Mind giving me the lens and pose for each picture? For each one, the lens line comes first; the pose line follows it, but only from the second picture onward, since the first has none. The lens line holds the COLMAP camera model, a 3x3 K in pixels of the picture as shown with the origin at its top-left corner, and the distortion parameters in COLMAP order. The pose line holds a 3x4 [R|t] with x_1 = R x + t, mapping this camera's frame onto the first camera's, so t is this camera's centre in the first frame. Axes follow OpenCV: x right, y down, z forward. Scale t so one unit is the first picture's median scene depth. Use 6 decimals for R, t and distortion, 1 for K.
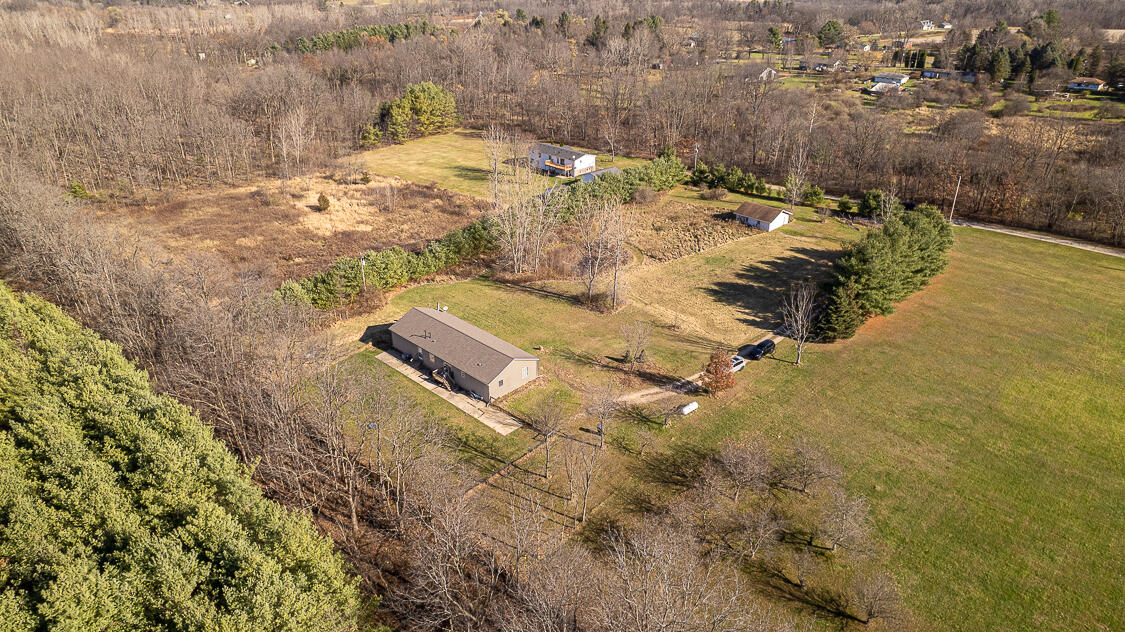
lens RADIAL K [[717.0, 0, 565.4], [0, 717.0, 318.7], [0, 0, 1]] dist [-0.062991, 0.051528]
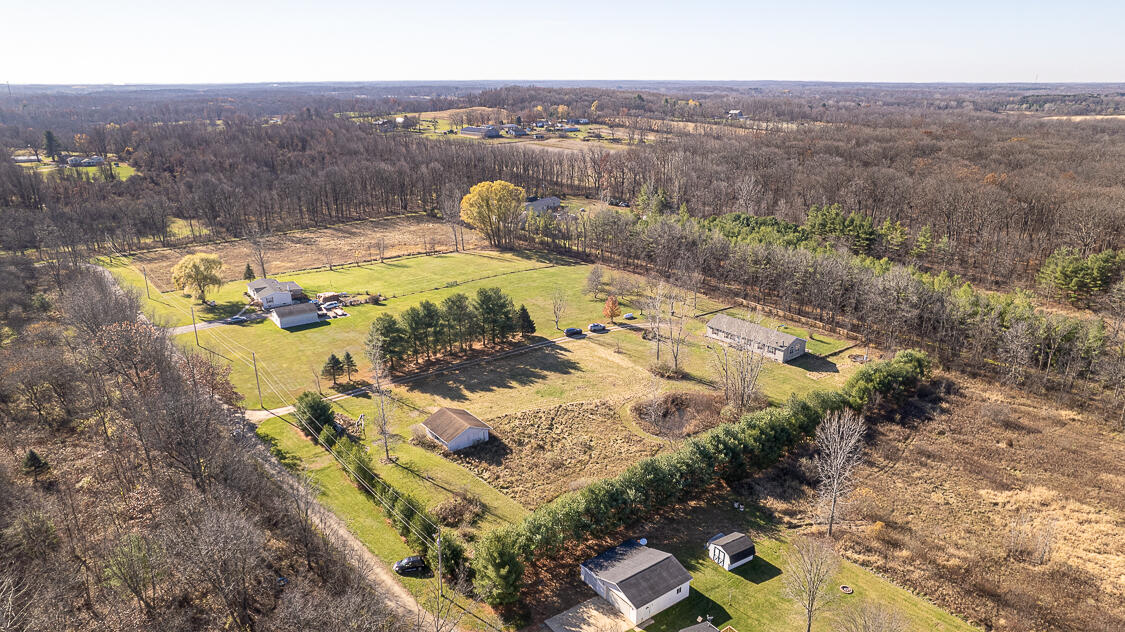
lens RADIAL K [[731.9, 0, 566.5], [0, 731.9, 319.7], [0, 0, 1]] dist [-0.064995, 0.050316]
pose [[-0.992101, -0.042799, 0.117913, 0.070111], [0.053145, 0.708053, 0.704156, -0.931690], [-0.113625, 0.704861, -0.700186, 1.717144]]
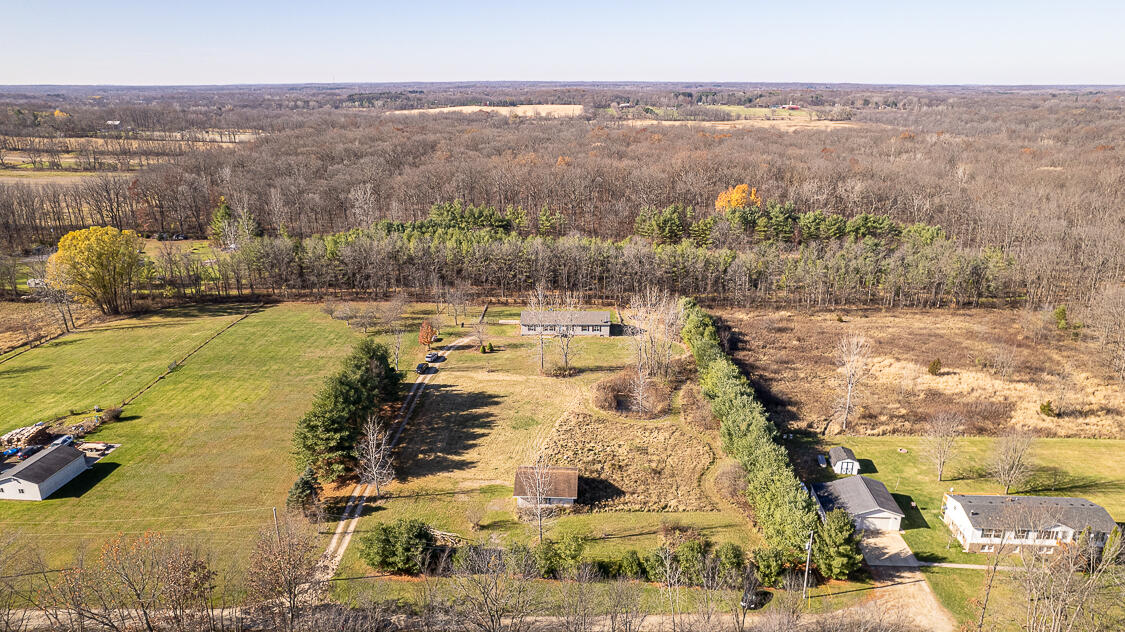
lens RADIAL K [[731.9, 0, 566.5], [0, 731.9, 319.7], [0, 0, 1]] dist [-0.064995, 0.050316]
pose [[-0.734111, 0.209464, -0.645915, 0.803319], [-0.305877, 0.747247, 0.589967, -0.809397], [0.606235, 0.630671, -0.484492, 1.465718]]
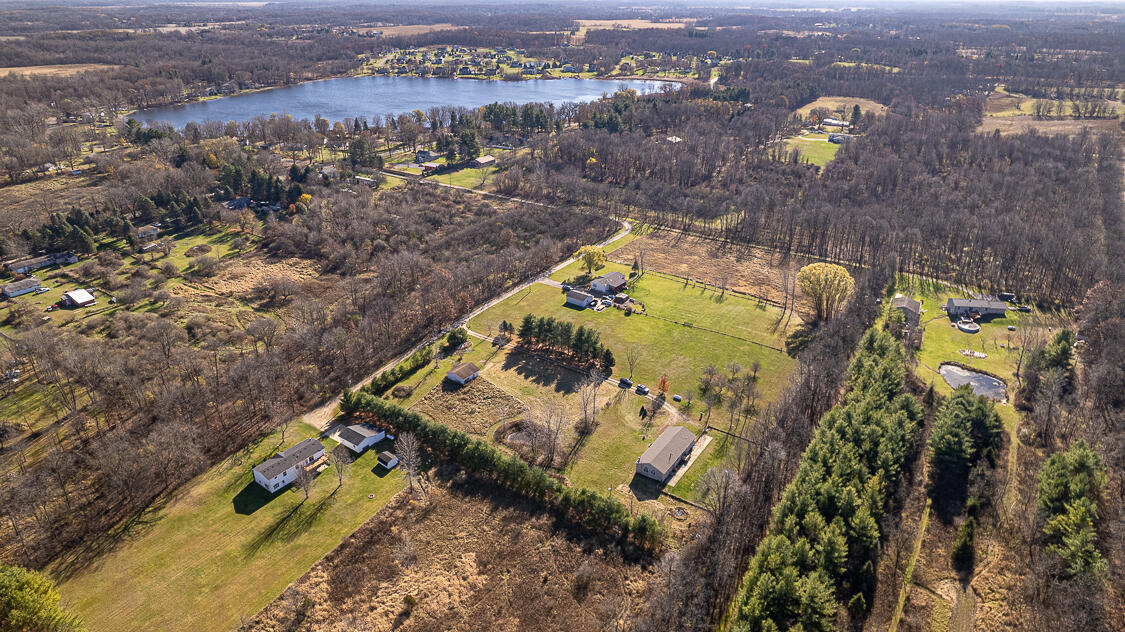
lens RADIAL K [[717.0, 0, 565.4], [0, 717.0, 318.7], [0, 0, 1]] dist [-0.062991, 0.051528]
pose [[-0.181264, -0.422318, 0.888139, -1.390880], [0.435170, 0.775427, 0.457537, -1.047985], [-0.881913, 0.469427, 0.043223, 0.767723]]
